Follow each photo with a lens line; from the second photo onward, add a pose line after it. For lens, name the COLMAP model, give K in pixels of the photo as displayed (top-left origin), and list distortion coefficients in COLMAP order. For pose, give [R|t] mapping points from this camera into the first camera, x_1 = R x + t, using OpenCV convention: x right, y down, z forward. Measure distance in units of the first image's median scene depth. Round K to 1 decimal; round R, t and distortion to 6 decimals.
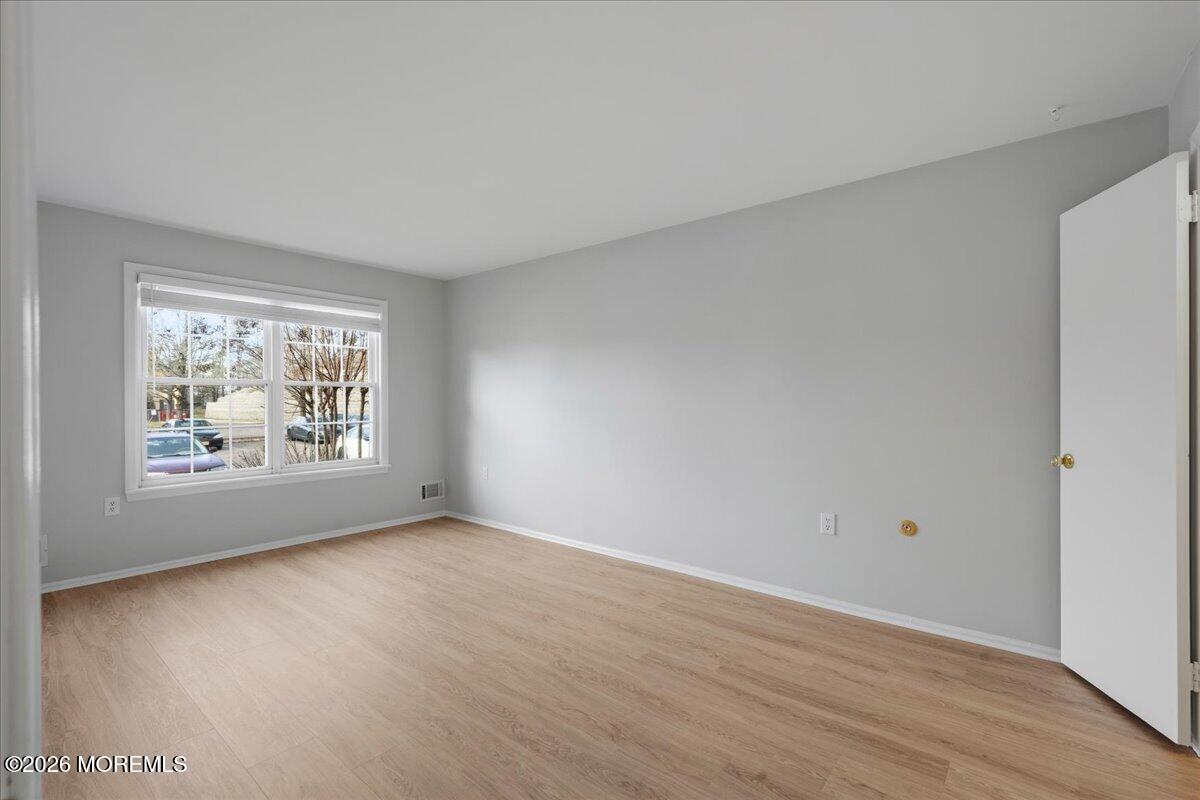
lens RADIAL K [[541.5, 0, 604.0], [0, 541.5, 405.0], [0, 0, 1]] dist [0.000196, -0.000089]
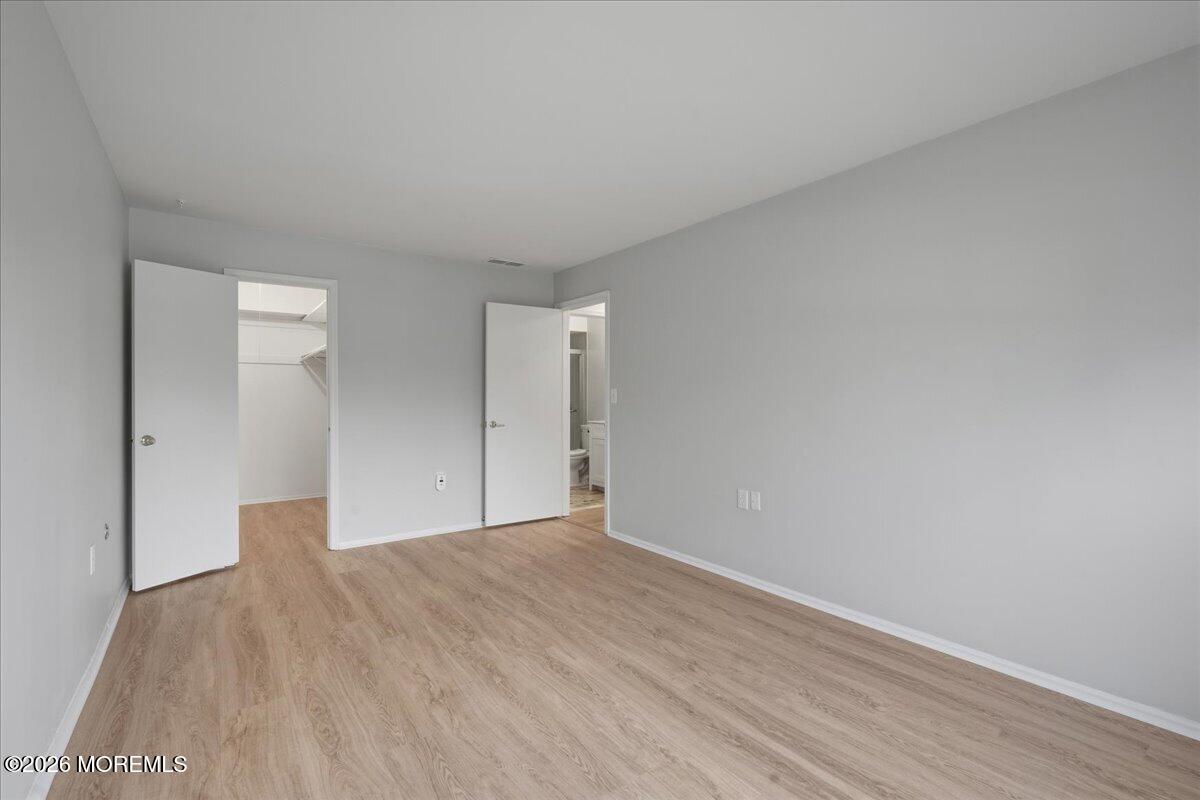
lens RADIAL K [[541.5, 0, 600.9], [0, 541.5, 394.0], [0, 0, 1]] dist [0.000196, -0.000089]
pose [[-0.970083, 0.002414, 0.242761, -0.611456], [0.003155, 0.999991, 0.002663, -0.017180], [-0.242753, 0.003349, -0.970082, 2.034610]]
